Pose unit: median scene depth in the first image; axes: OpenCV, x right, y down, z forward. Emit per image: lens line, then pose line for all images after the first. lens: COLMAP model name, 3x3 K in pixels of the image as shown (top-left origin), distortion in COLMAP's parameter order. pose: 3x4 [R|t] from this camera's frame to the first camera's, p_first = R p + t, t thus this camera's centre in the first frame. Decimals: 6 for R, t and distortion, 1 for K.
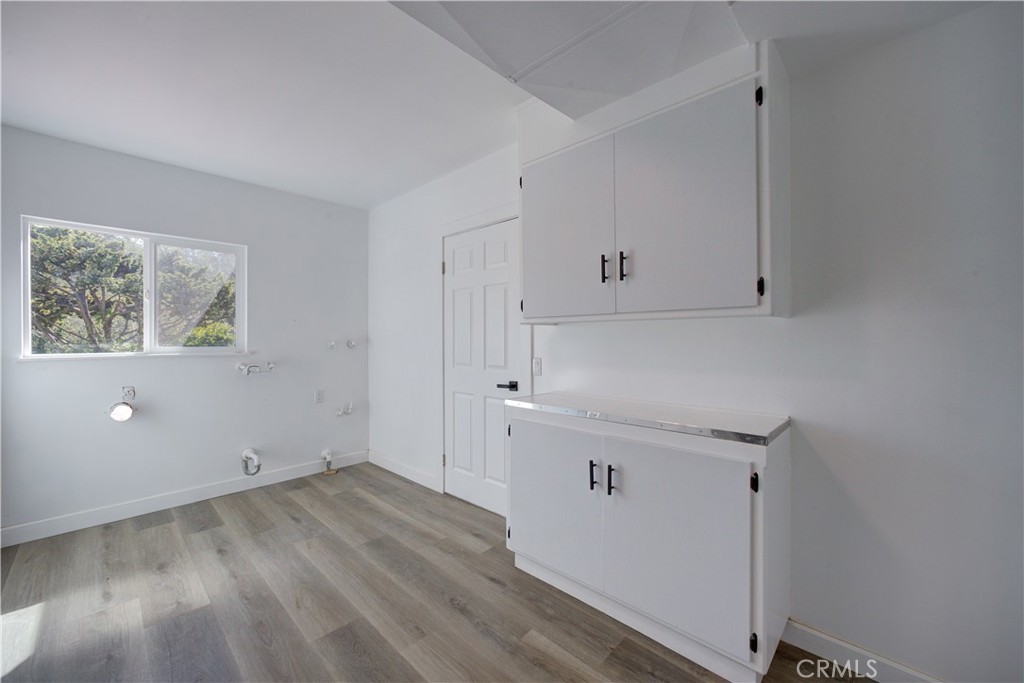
lens RADIAL K [[404.0, 0, 512.0], [0, 404.0, 341.5], [0, 0, 1]] dist [-0.001050, 0.000642]
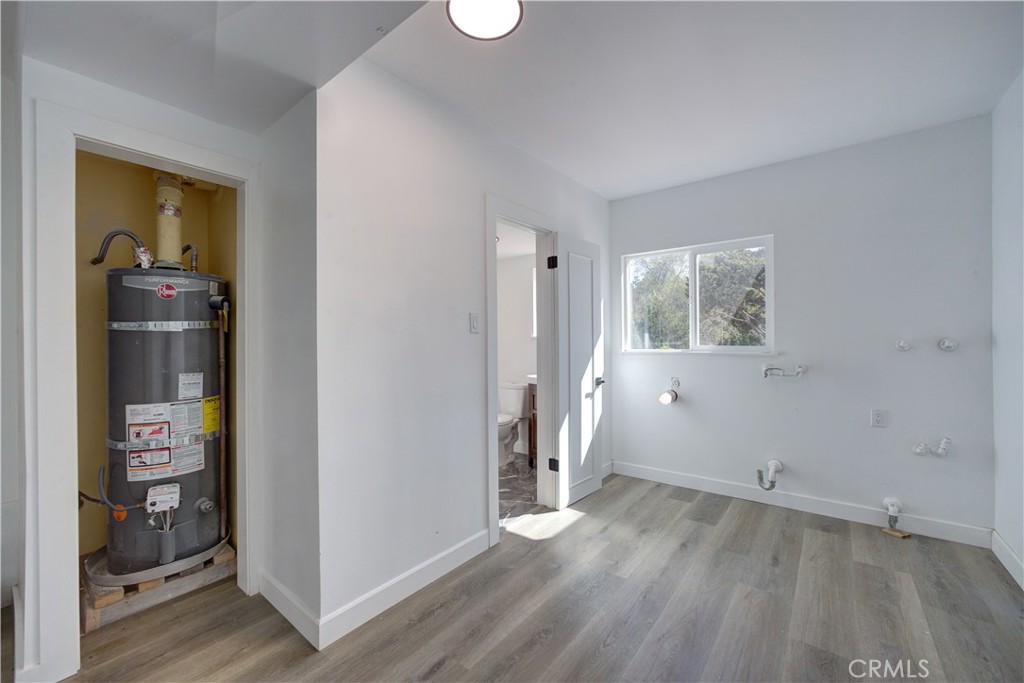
lens RADIAL K [[404.0, 0, 512.0], [0, 404.0, 341.5], [0, 0, 1]] dist [-0.001050, 0.000642]
pose [[0.107982, 0.003677, -0.994146, 0.192686], [-0.000993, 0.999993, 0.003590, -0.000500], [0.994152, 0.000599, 0.107985, 0.355810]]
